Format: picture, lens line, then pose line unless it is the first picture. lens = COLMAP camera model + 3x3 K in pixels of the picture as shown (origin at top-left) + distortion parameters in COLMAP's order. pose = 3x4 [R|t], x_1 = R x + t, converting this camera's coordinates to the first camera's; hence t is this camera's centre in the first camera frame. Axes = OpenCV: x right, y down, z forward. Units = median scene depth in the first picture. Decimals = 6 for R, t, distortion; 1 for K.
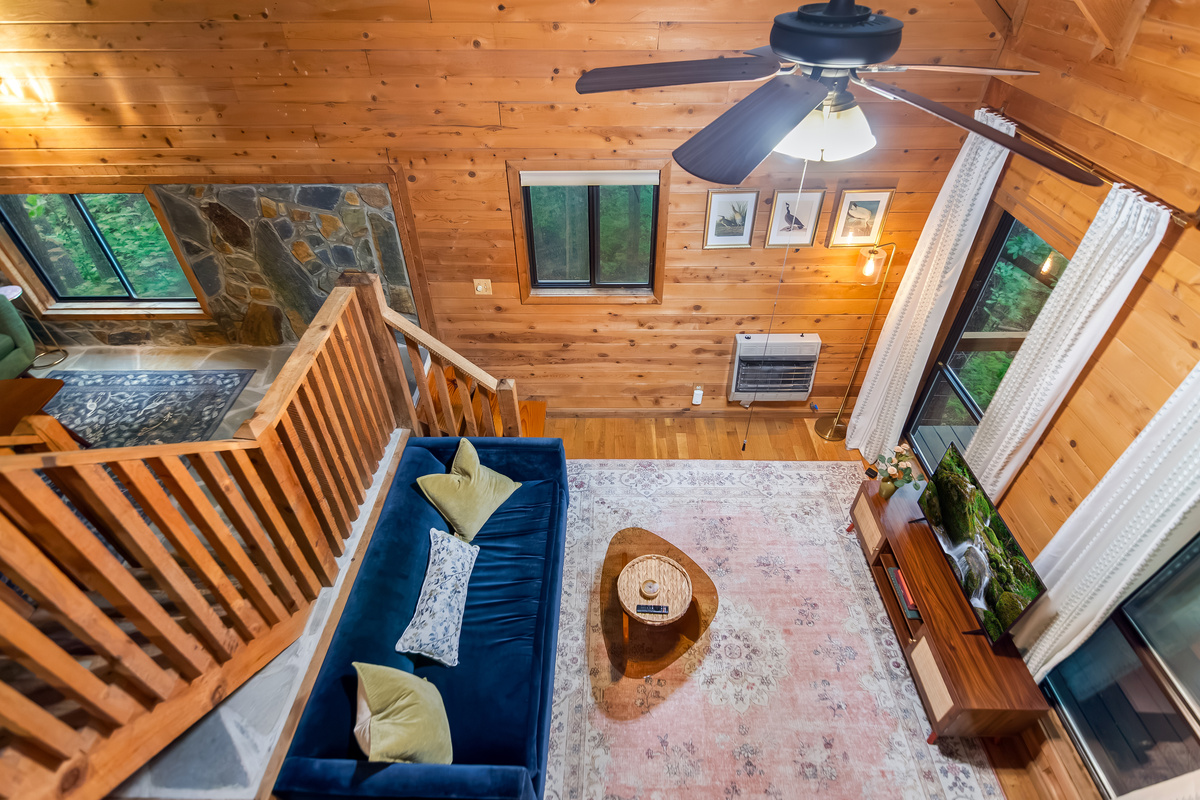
lens RADIAL K [[593.3, 0, 597.0], [0, 593.3, 396.1], [0, 0, 1]] dist [-0.001120, 0.002785]
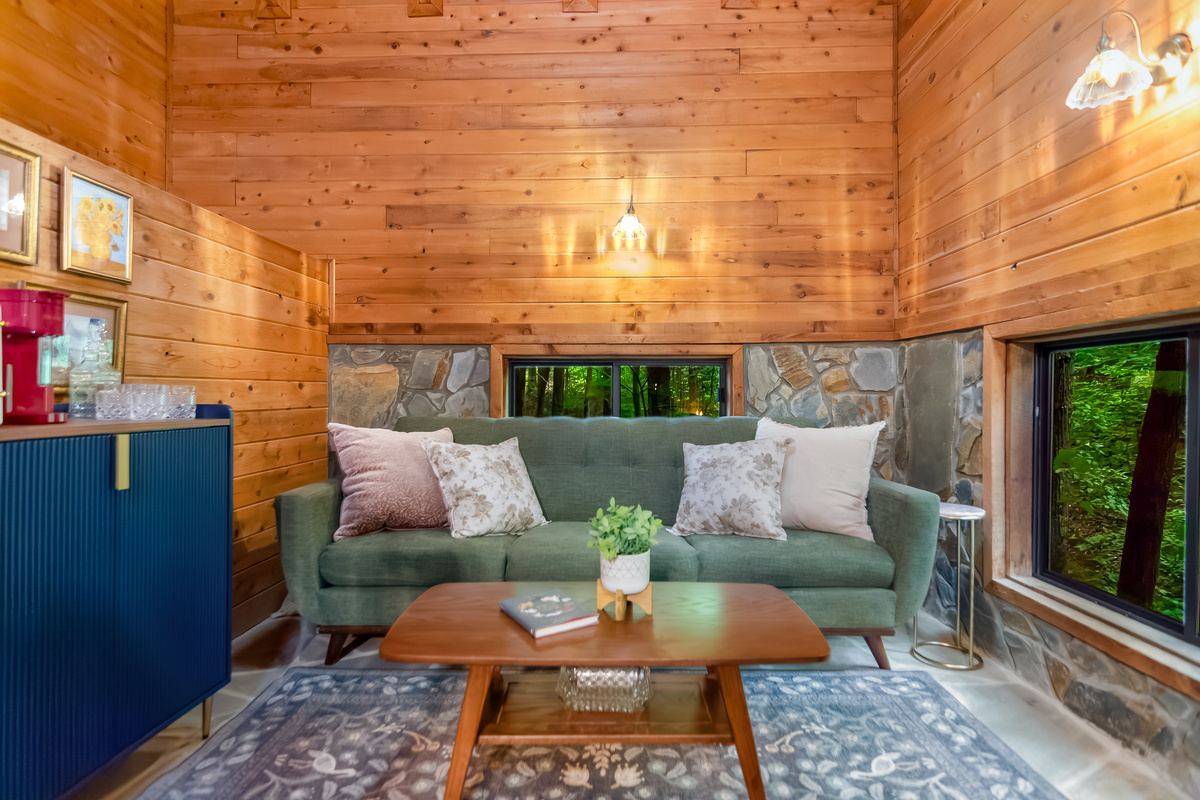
lens RADIAL K [[593.3, 0, 597.8], [0, 593.3, 394.3], [0, 0, 1]] dist [-0.001120, 0.002785]
pose [[-0.019248, 0.011927, -0.999744, -0.498485], [-0.652126, 0.757803, 0.021596, -0.058052], [0.757866, 0.652375, -0.006808, 0.756952]]
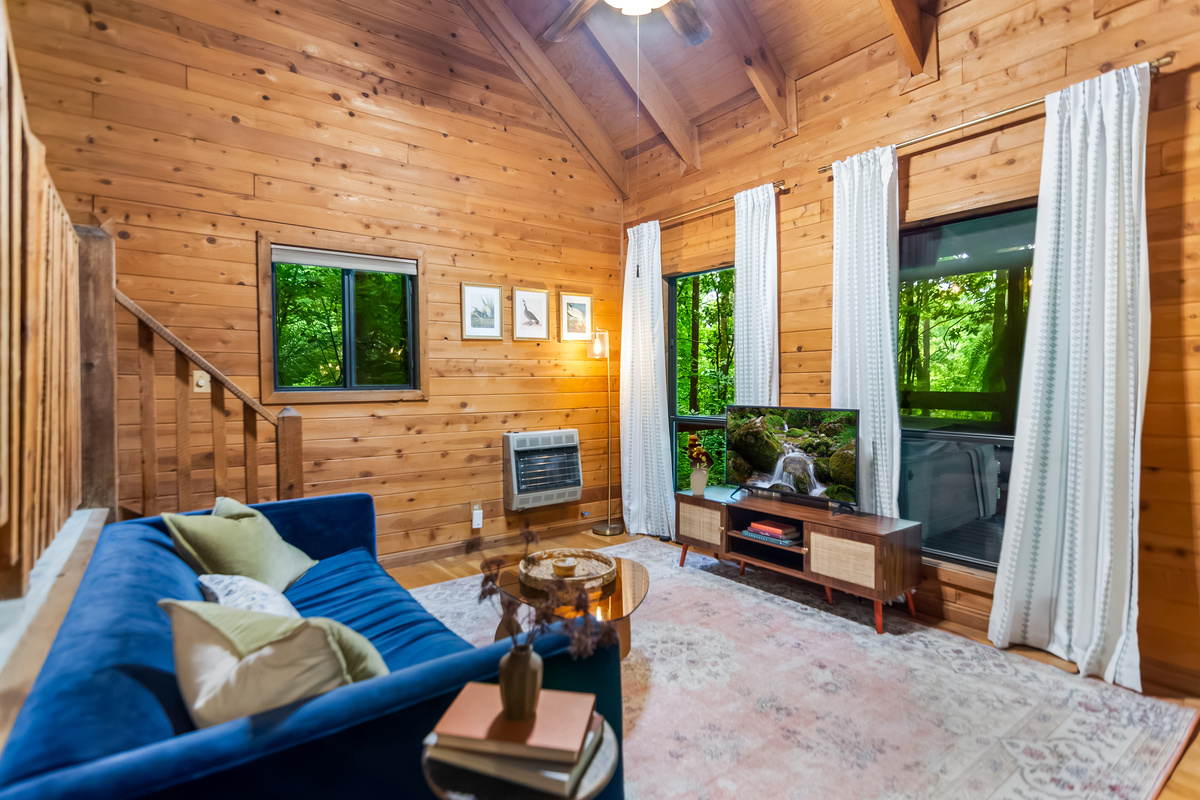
lens RADIAL K [[593.3, 0, 595.4], [0, 593.3, 396.0], [0, 0, 1]] dist [-0.001120, 0.002785]
pose [[0.790875, -0.005971, 0.611948, -0.297716], [0.395765, 0.767699, -0.503992, 0.482556], [-0.466783, 0.640782, 0.609518, 0.327919]]
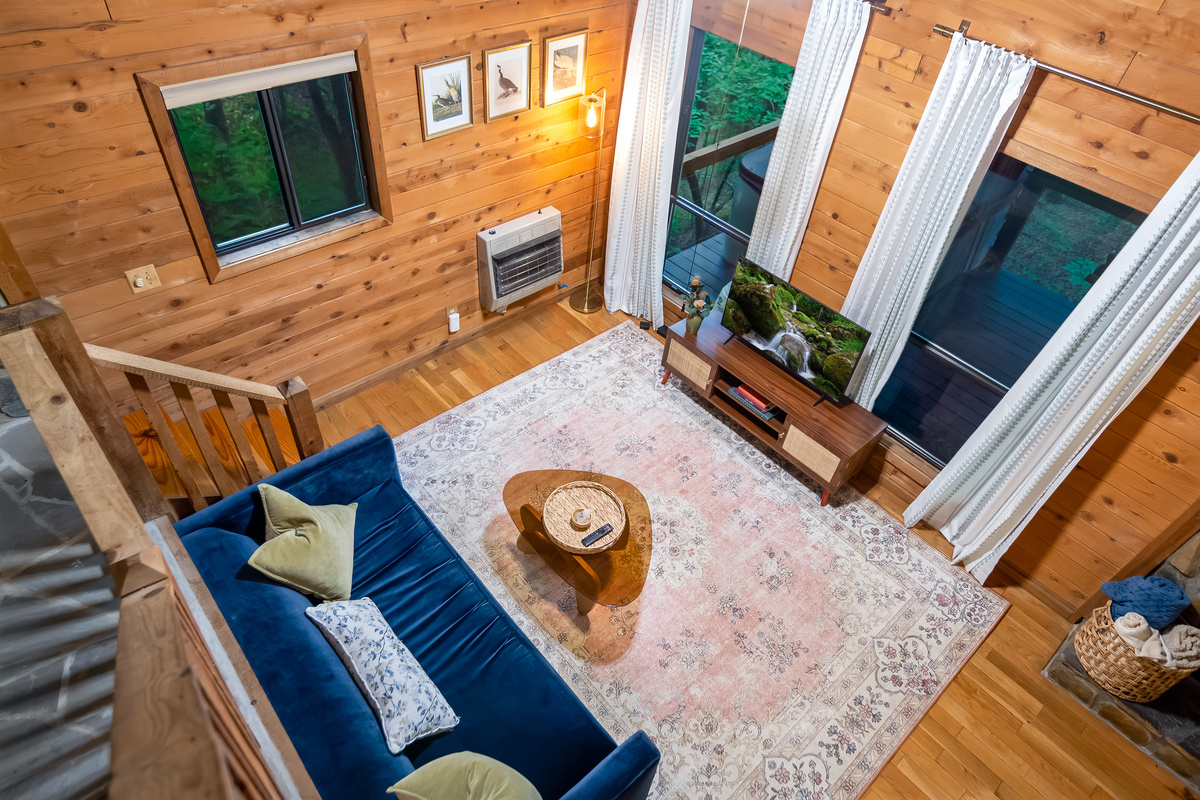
lens RADIAL K [[722.9, 0, 598.9], [0, 722.9, 392.5], [0, 0, 1]] dist [0.002123, 0.001826]
pose [[0.729179, -0.421113, 0.539408, -0.346453], [0.372388, 0.905489, 0.203511, -0.051391], [-0.574129, 0.052473, 0.817081, 0.073935]]
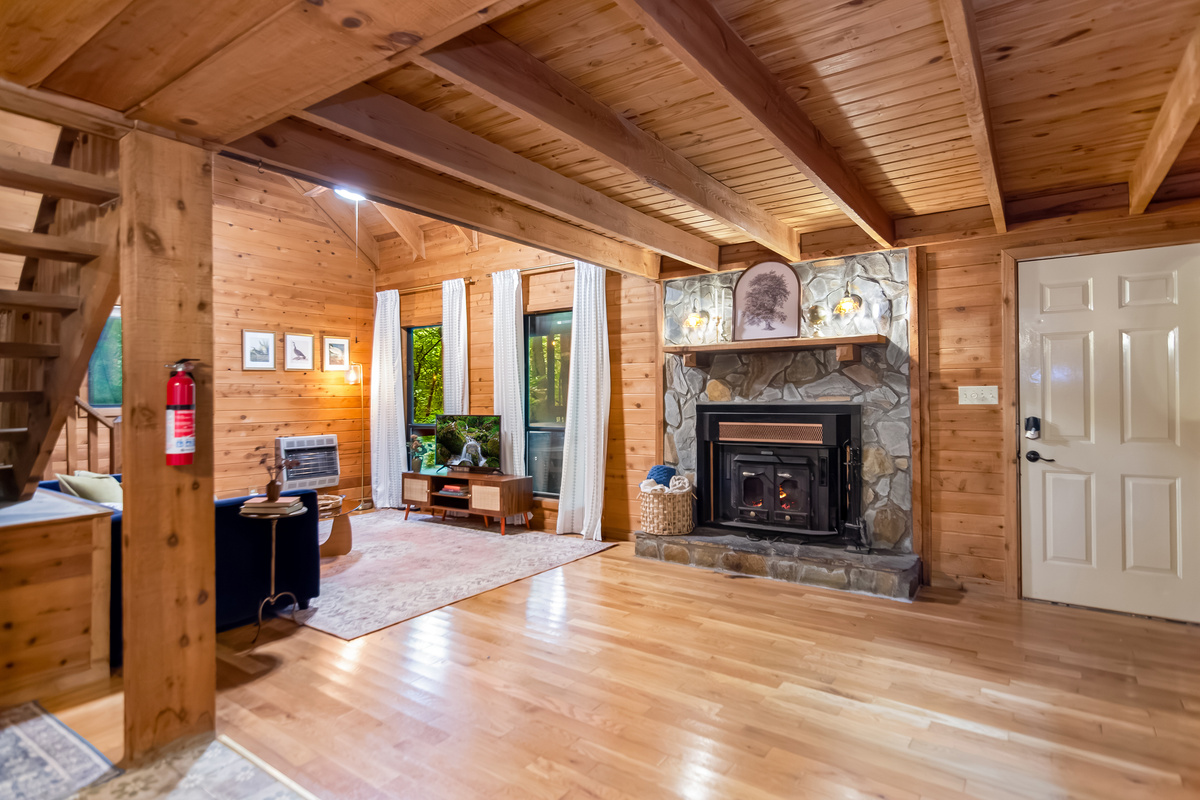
lens RADIAL K [[614.3, 0, 624.4], [0, 614.3, 388.2], [0, 0, 1]] dist [-0.003104, -0.002803]
pose [[0.530817, 0.021925, 0.847203, -0.639072], [0.555510, 0.745958, -0.367361, 0.916778], [-0.640032, 0.665632, 0.383788, -0.165040]]
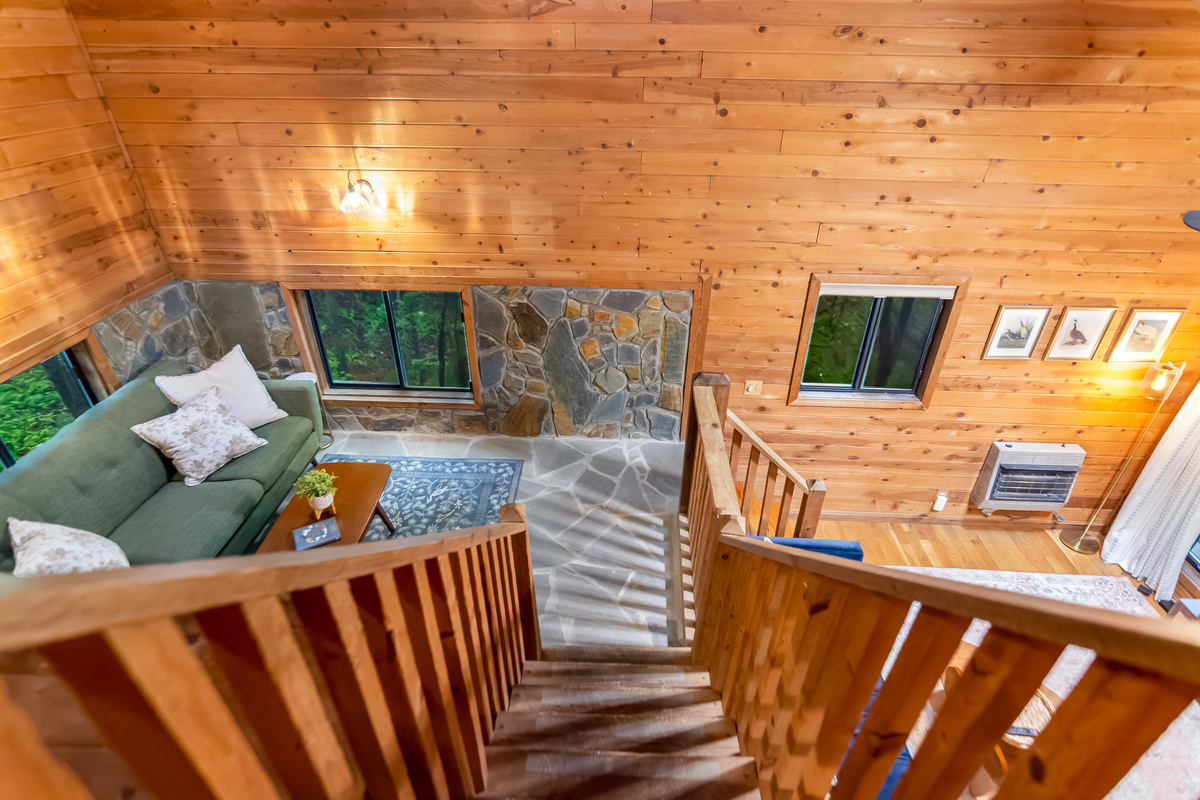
lens RADIAL K [[593.3, 0, 599.1], [0, 593.3, 395.8], [0, 0, 1]] dist [-0.001120, 0.002785]
pose [[0.999114, 0.033797, -0.025096, -0.486778], [-0.037354, 0.986670, -0.158390, 0.003826], [0.019408, 0.159187, 0.987058, -0.026205]]
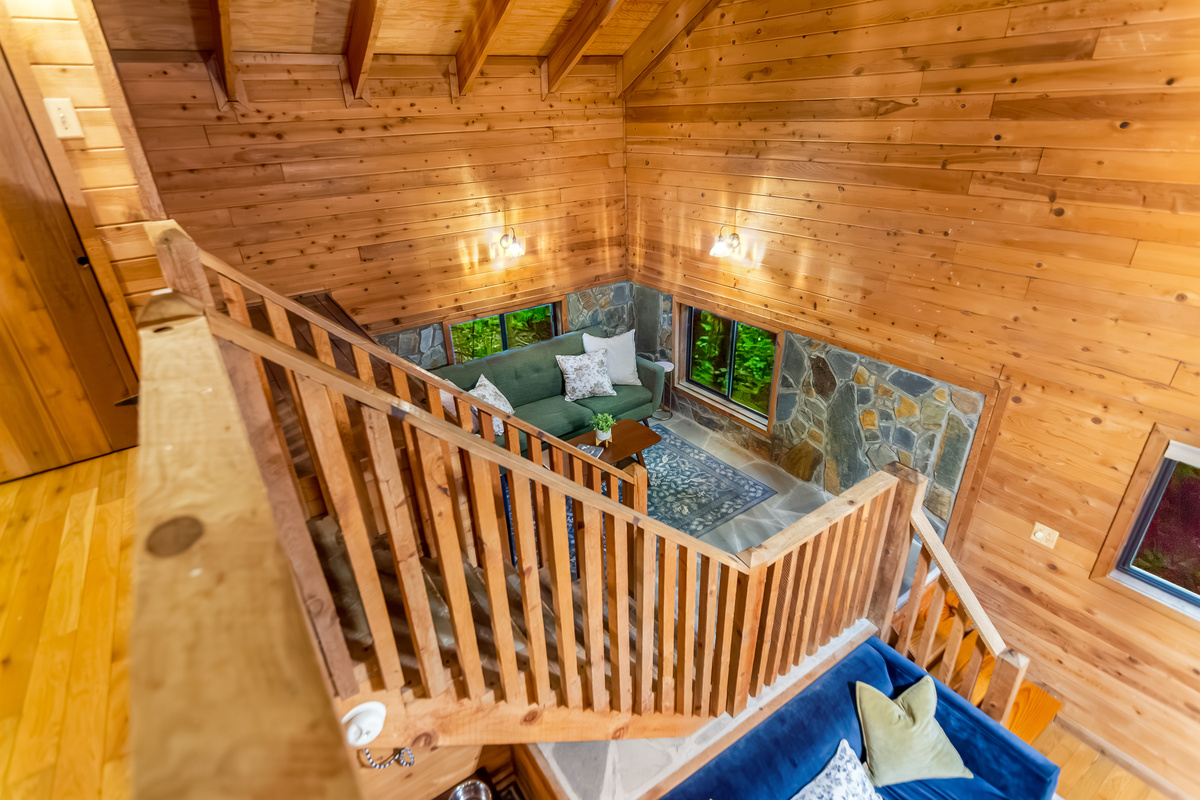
lens RADIAL K [[593.3, 0, 593.6], [0, 593.3, 392.4], [0, 0, 1]] dist [-0.001120, 0.002785]
pose [[0.575468, 0.345543, -0.741240, -0.006794], [-0.507814, 0.861436, 0.007329, -0.044501], [0.641063, 0.372194, 0.671200, -0.059047]]
